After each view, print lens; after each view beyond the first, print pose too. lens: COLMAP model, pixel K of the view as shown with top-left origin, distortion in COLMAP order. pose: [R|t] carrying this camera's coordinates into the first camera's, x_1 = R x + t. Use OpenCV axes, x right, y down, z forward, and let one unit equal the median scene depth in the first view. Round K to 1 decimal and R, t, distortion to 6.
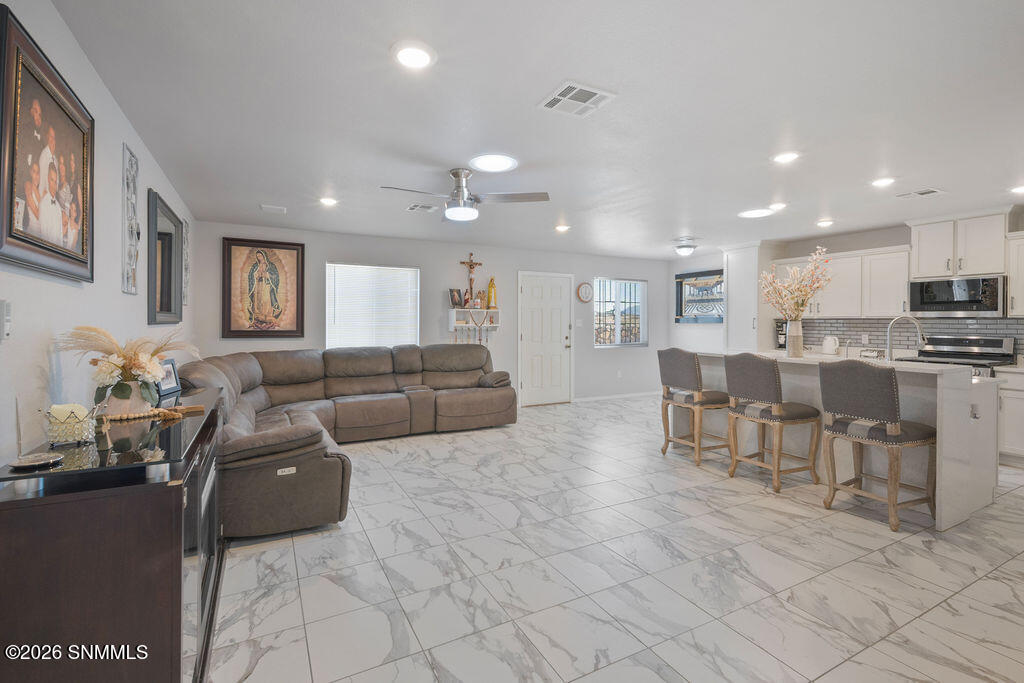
lens RADIAL K [[466.4, 0, 509.0], [0, 466.4, 323.3], [0, 0, 1]] dist [0.000479, -0.001229]
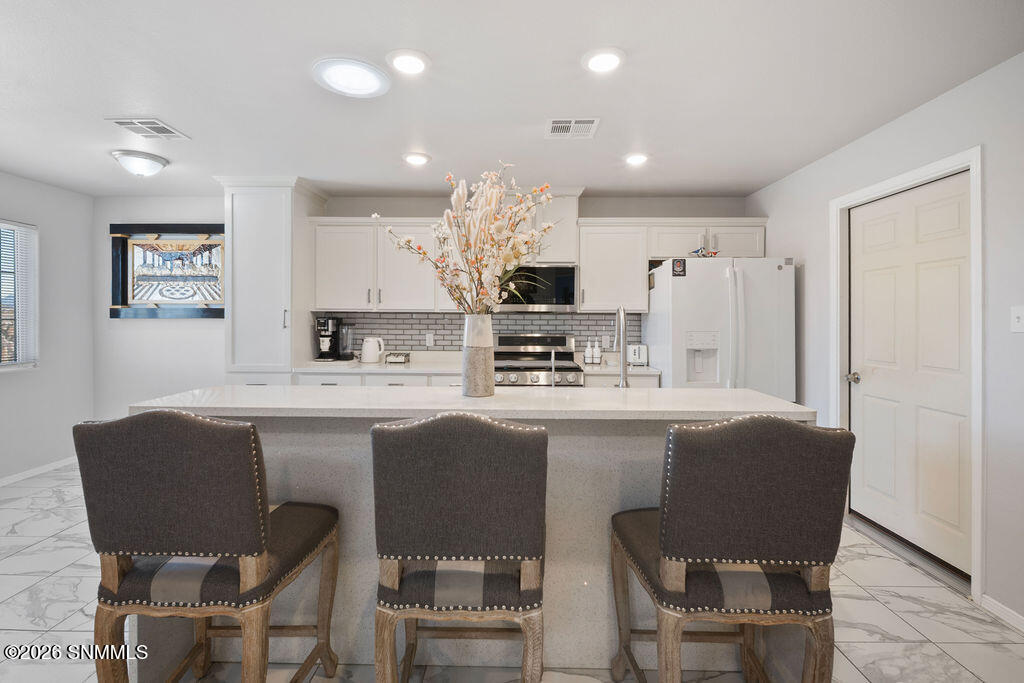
lens RADIAL K [[466.4, 0, 509.0], [0, 466.4, 323.3], [0, 0, 1]] dist [0.000479, -0.001229]
pose [[0.478759, -0.007190, 0.877917, 0.168382], [-0.000652, 0.999963, 0.008546, 0.000606], [-0.877946, -0.004664, 0.478737, 0.536944]]
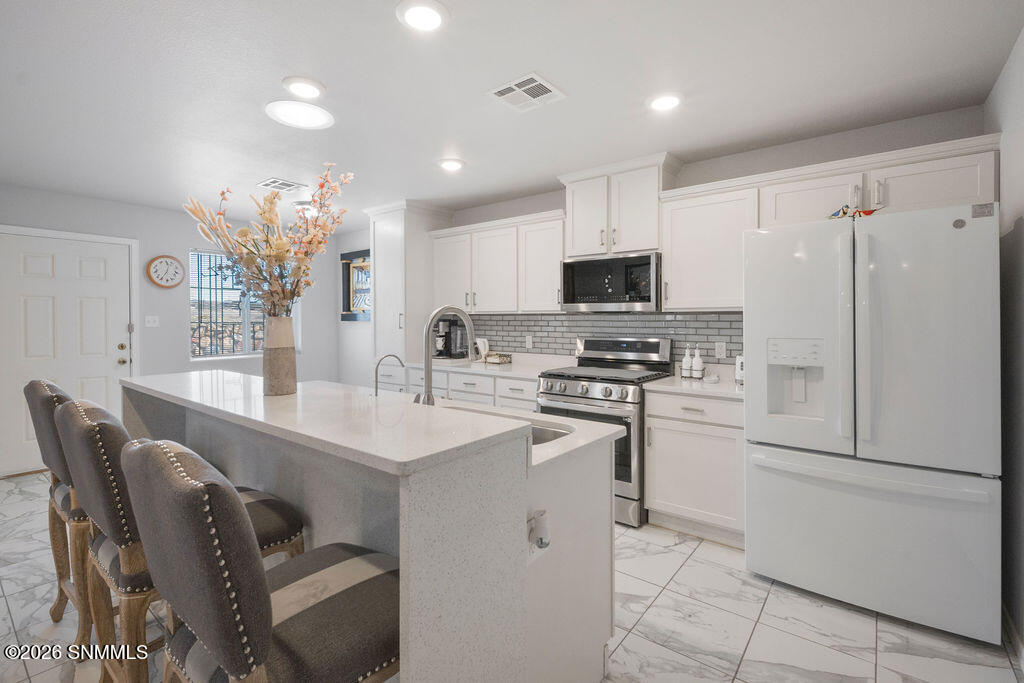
lens RADIAL K [[466.4, 0, 509.0], [0, 466.4, 323.3], [0, 0, 1]] dist [0.000479, -0.001229]
pose [[0.916578, -0.005976, 0.399811, 0.447655], [0.004105, 0.999976, 0.005536, 0.000232], [-0.399835, -0.003432, 0.916581, 0.343659]]
